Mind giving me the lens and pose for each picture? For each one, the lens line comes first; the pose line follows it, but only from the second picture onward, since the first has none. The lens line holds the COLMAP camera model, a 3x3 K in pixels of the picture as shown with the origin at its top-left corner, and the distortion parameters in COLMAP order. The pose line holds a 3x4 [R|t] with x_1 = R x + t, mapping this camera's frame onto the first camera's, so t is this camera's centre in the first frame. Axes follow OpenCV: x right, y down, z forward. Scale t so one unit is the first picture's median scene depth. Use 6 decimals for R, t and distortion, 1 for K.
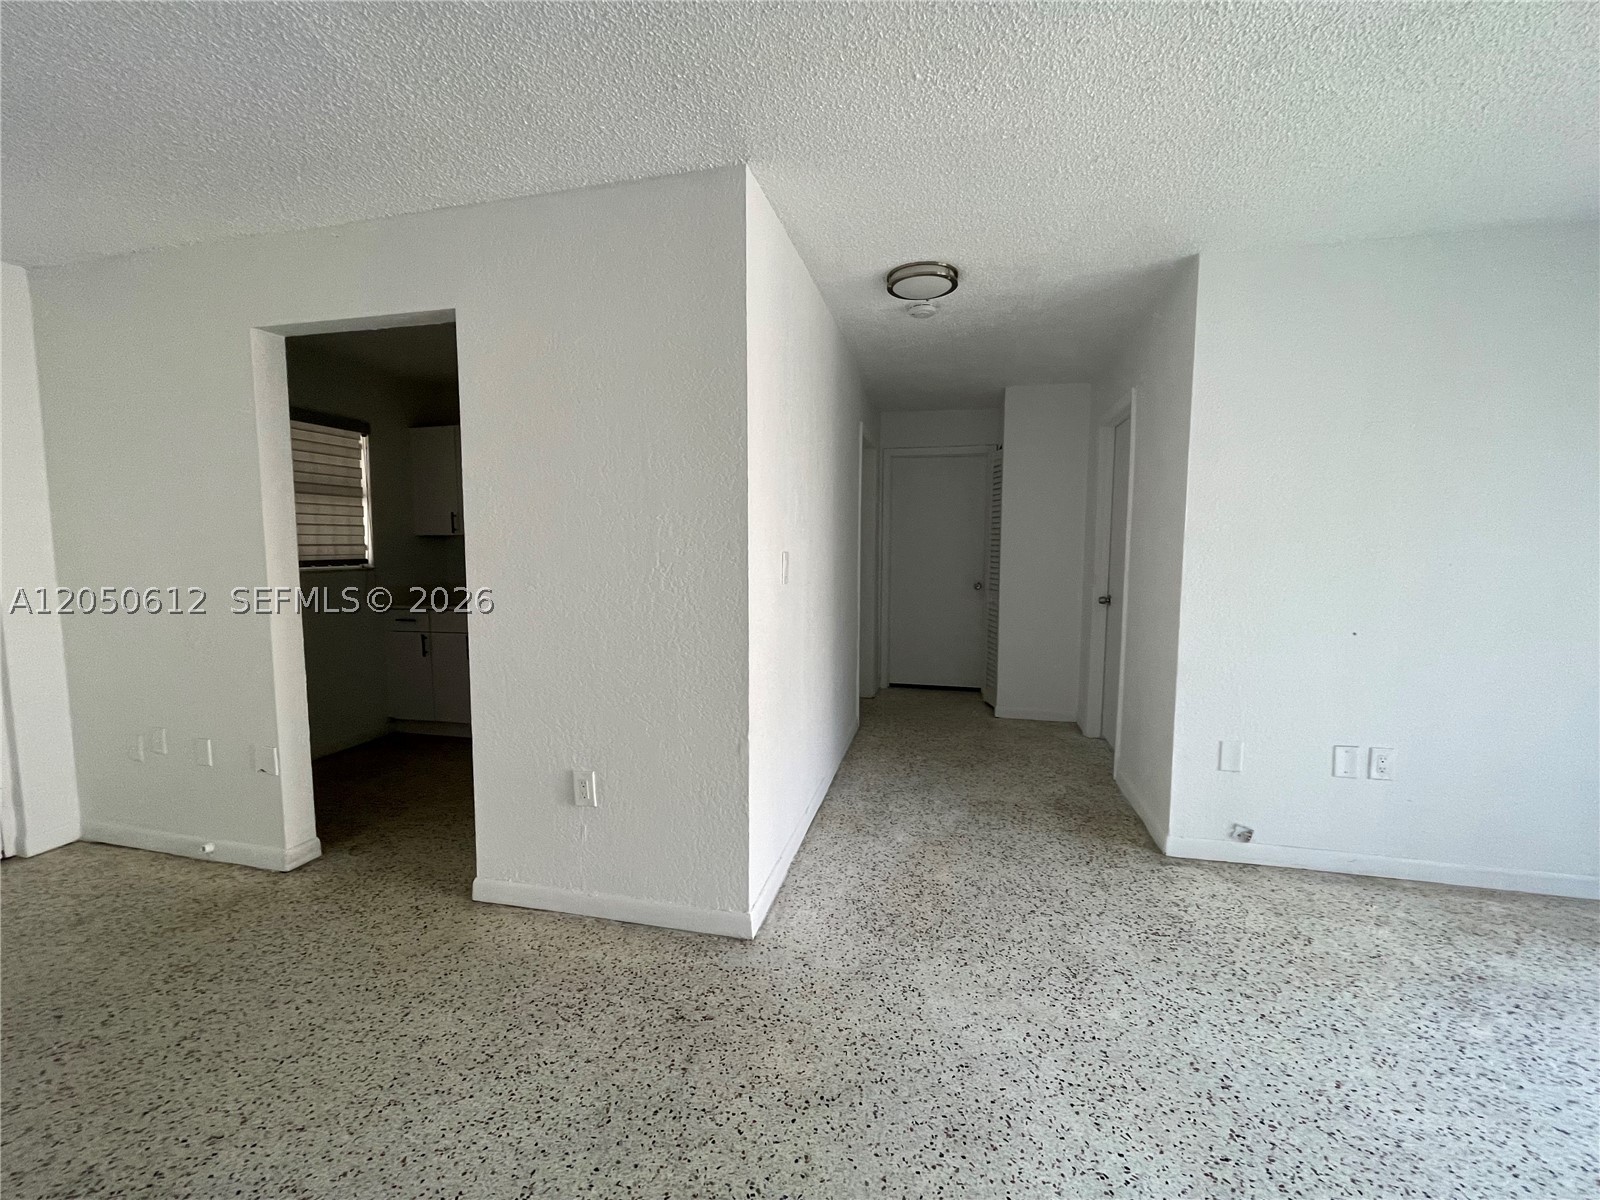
lens RADIAL K [[645.6, 0, 797.8], [0, 645.6, 598.8], [0, 0, 1]] dist [-0.005364, 0.001745]
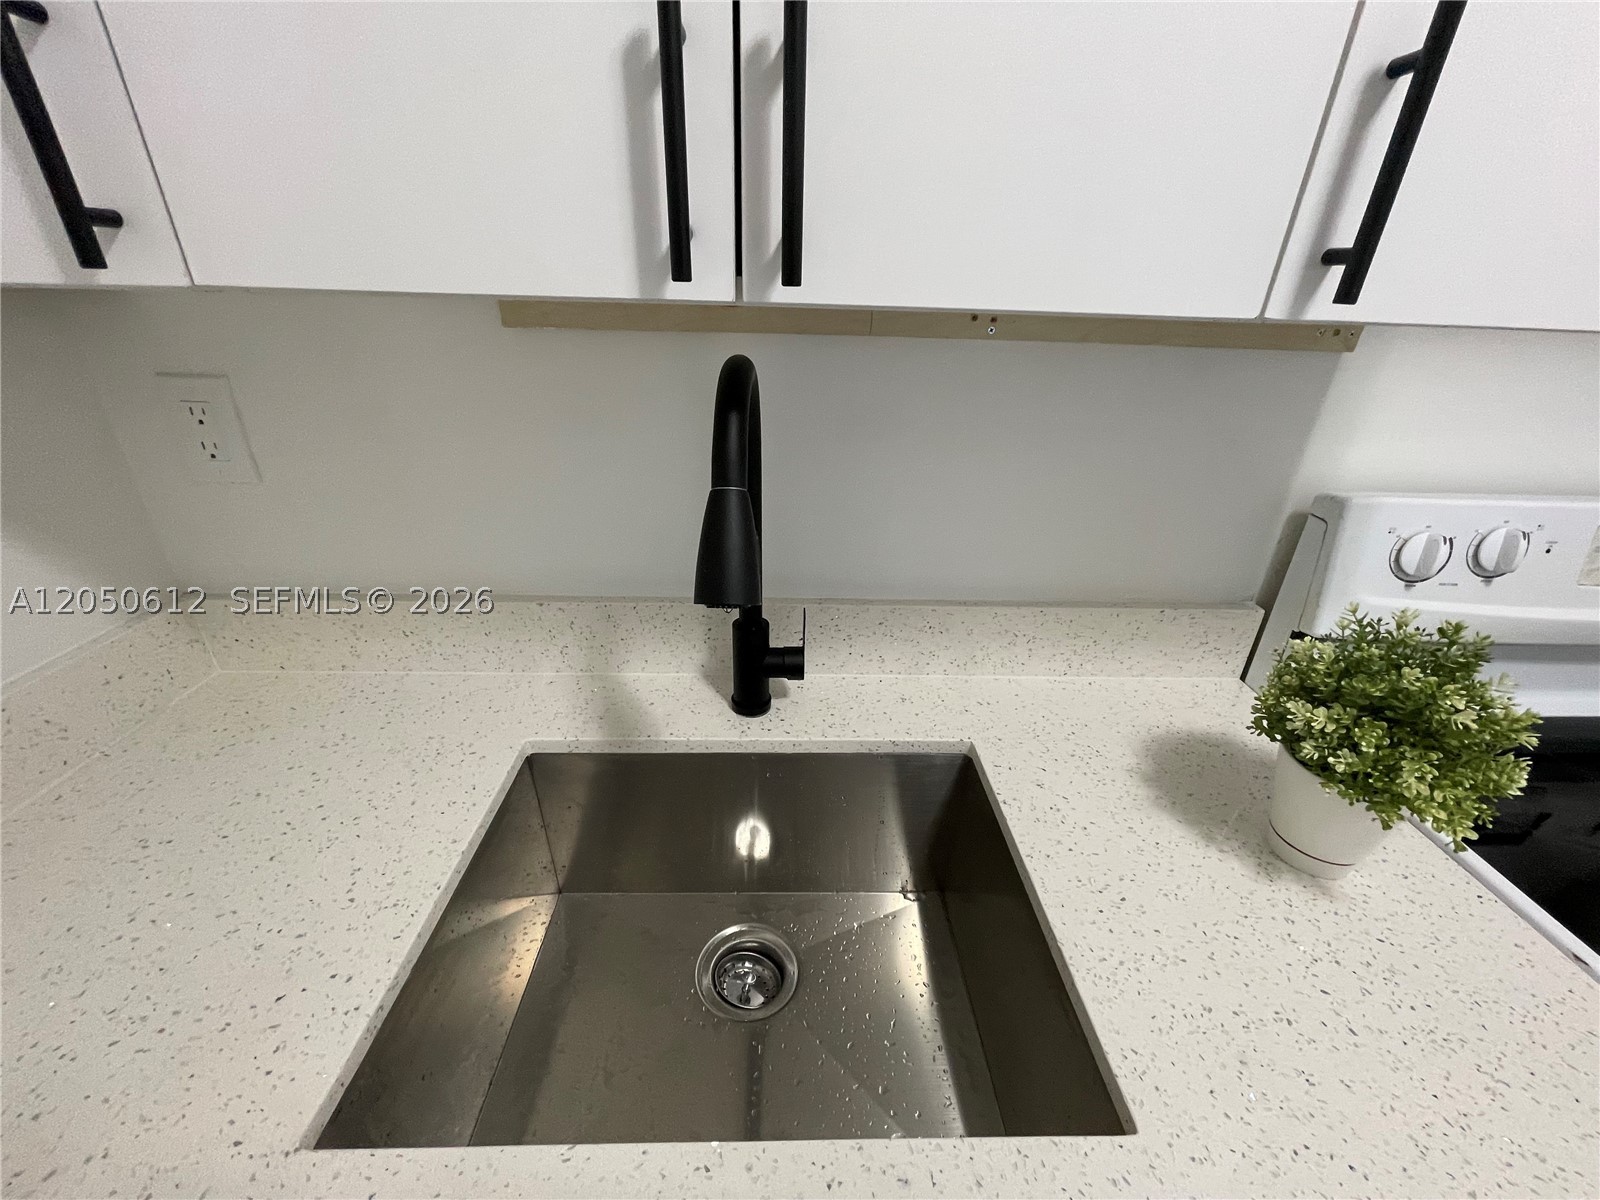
lens RADIAL K [[645.6, 0, 795.7], [0, 645.6, 600.3], [0, 0, 1]] dist [-0.005364, 0.001745]
pose [[0.966154, -0.087645, 0.242619, -0.956237], [-0.006937, 0.931346, 0.364070, -0.187590], [-0.257871, -0.353431, 0.899216, 1.806103]]
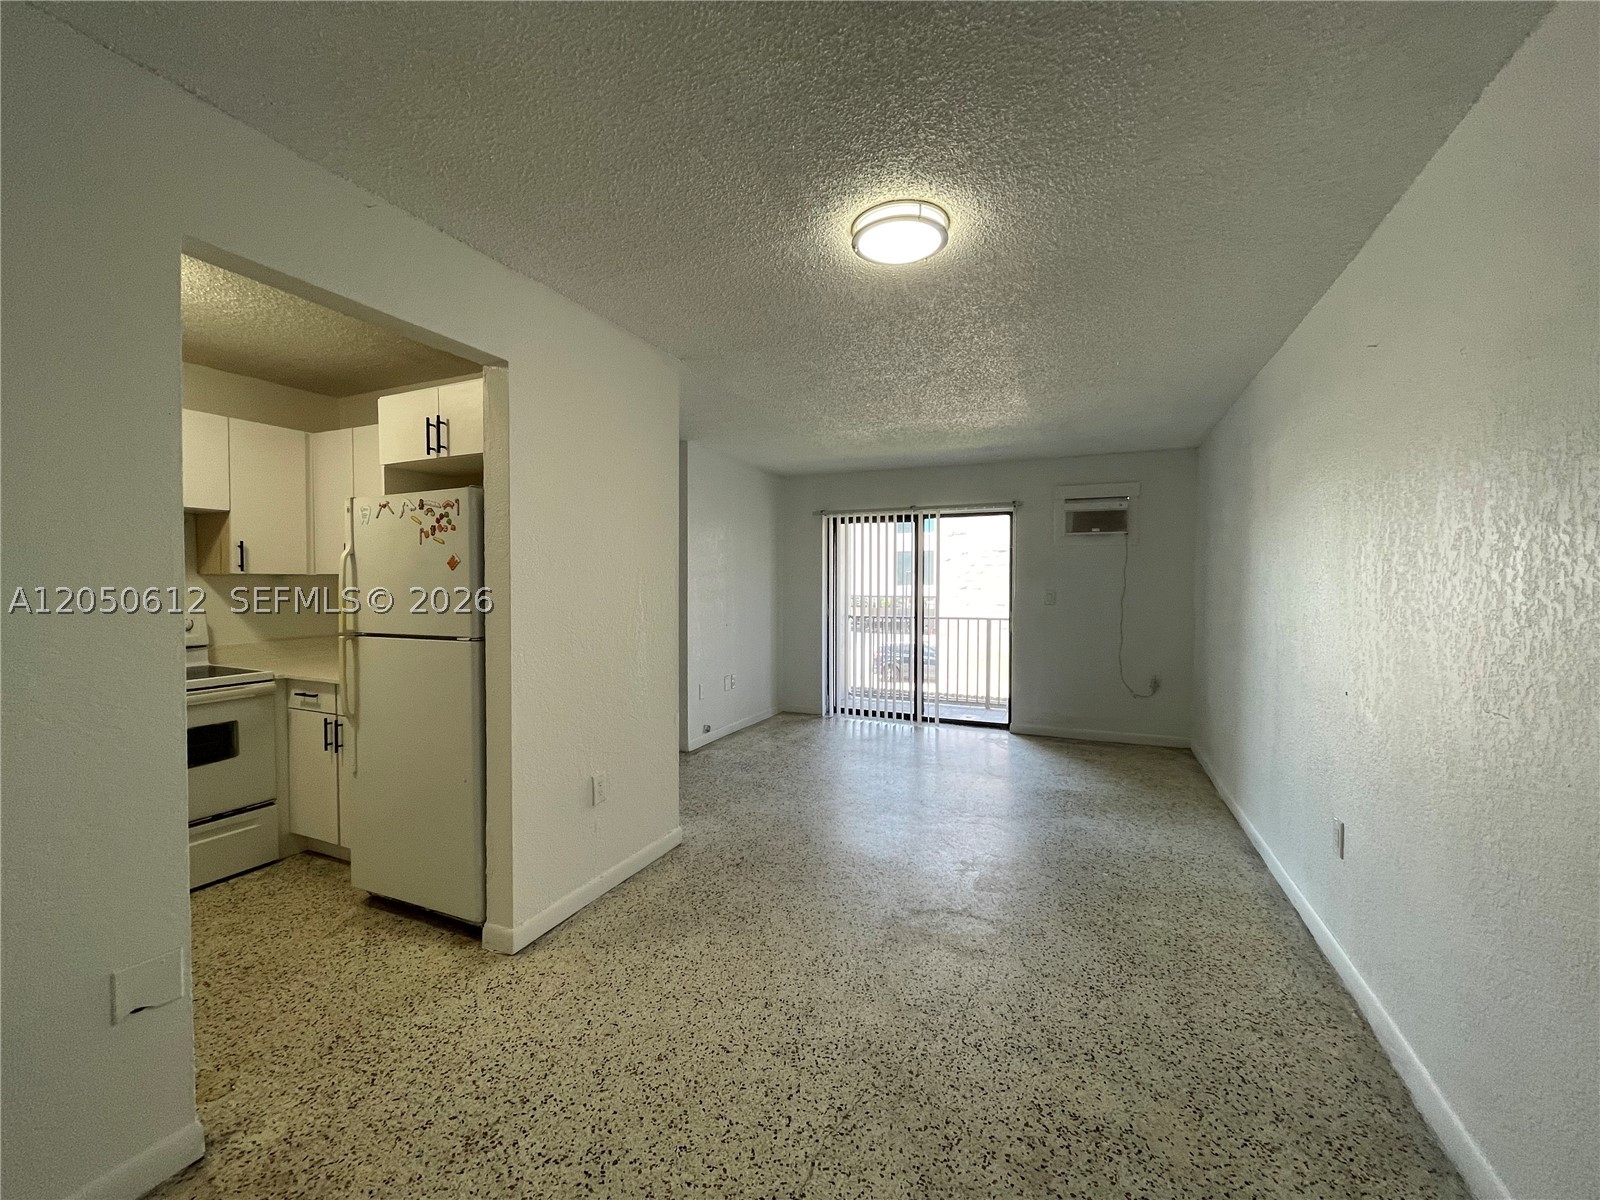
lens RADIAL K [[645.6, 0, 796.5], [0, 645.6, 596.1], [0, 0, 1]] dist [-0.005364, 0.001745]
pose [[0.182106, -0.021230, 0.983050, -1.457320], [0.082758, 0.996550, 0.006191, -0.044402], [-0.979790, 0.080228, 0.183235, 0.383110]]
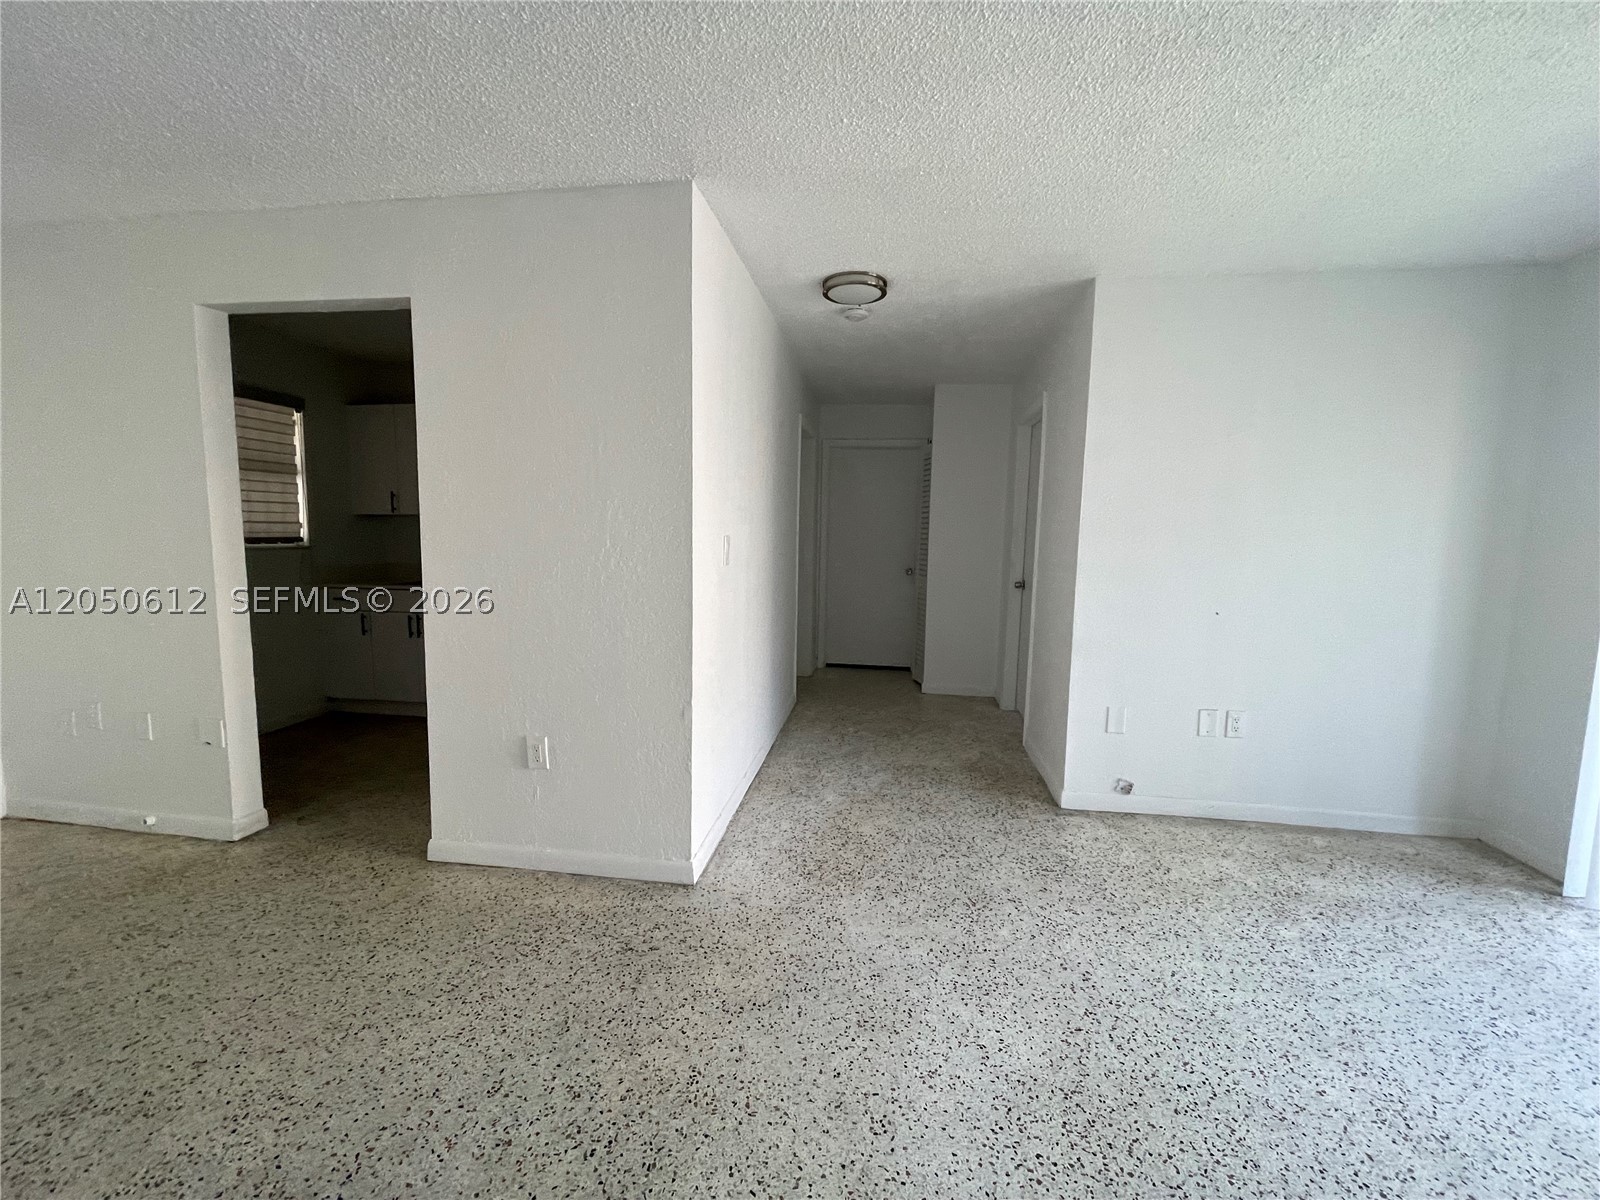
lens RADIAL K [[645.6, 0, 797.3], [0, 645.6, 597.5], [0, 0, 1]] dist [-0.005364, 0.001745]
pose [[0.996015, 0.006909, 0.088912, 0.004251], [-0.008678, 0.999772, 0.019521, 0.010413], [-0.088757, -0.020215, 0.995848, -0.105846]]
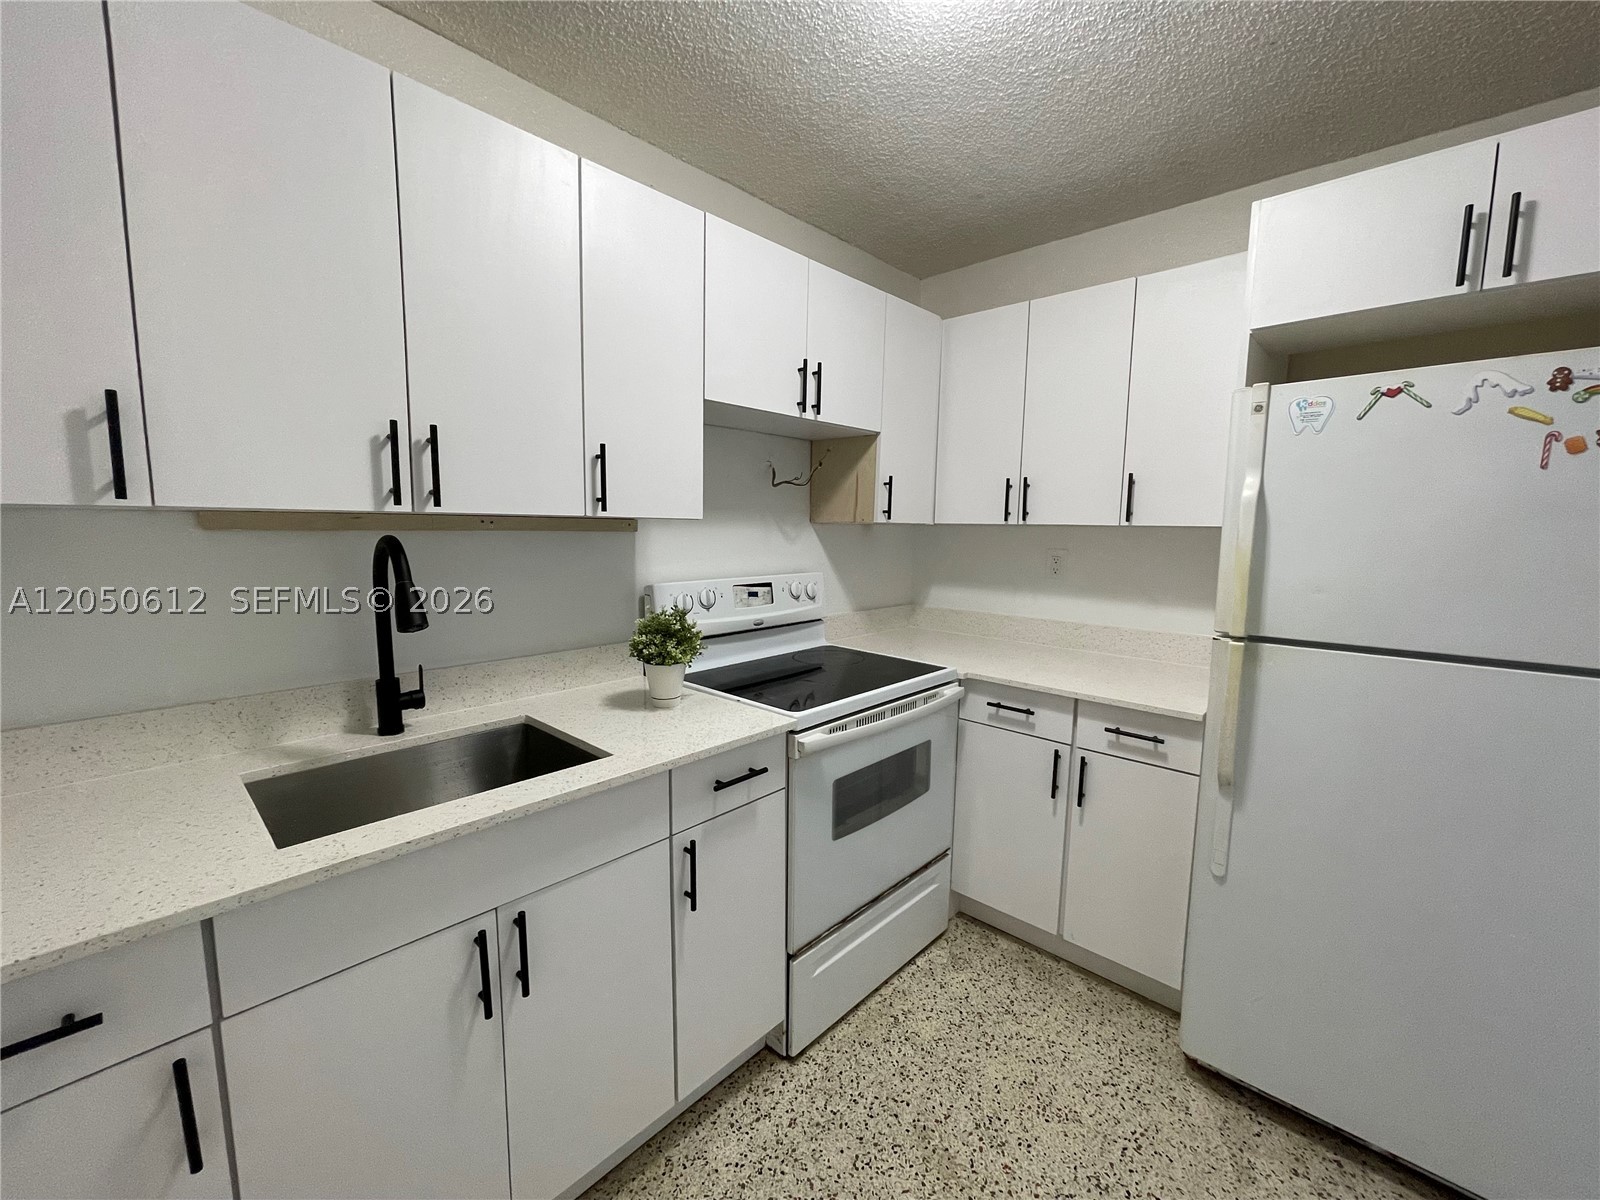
lens RADIAL K [[645.6, 0, 795.7], [0, 645.6, 601.2], [0, 0, 1]] dist [-0.005364, 0.001745]
pose [[0.499139, -0.091895, 0.861635, -1.231433], [0.058665, 0.995663, 0.072205, -0.145748], [-0.864534, 0.014508, 0.502366, 1.462853]]
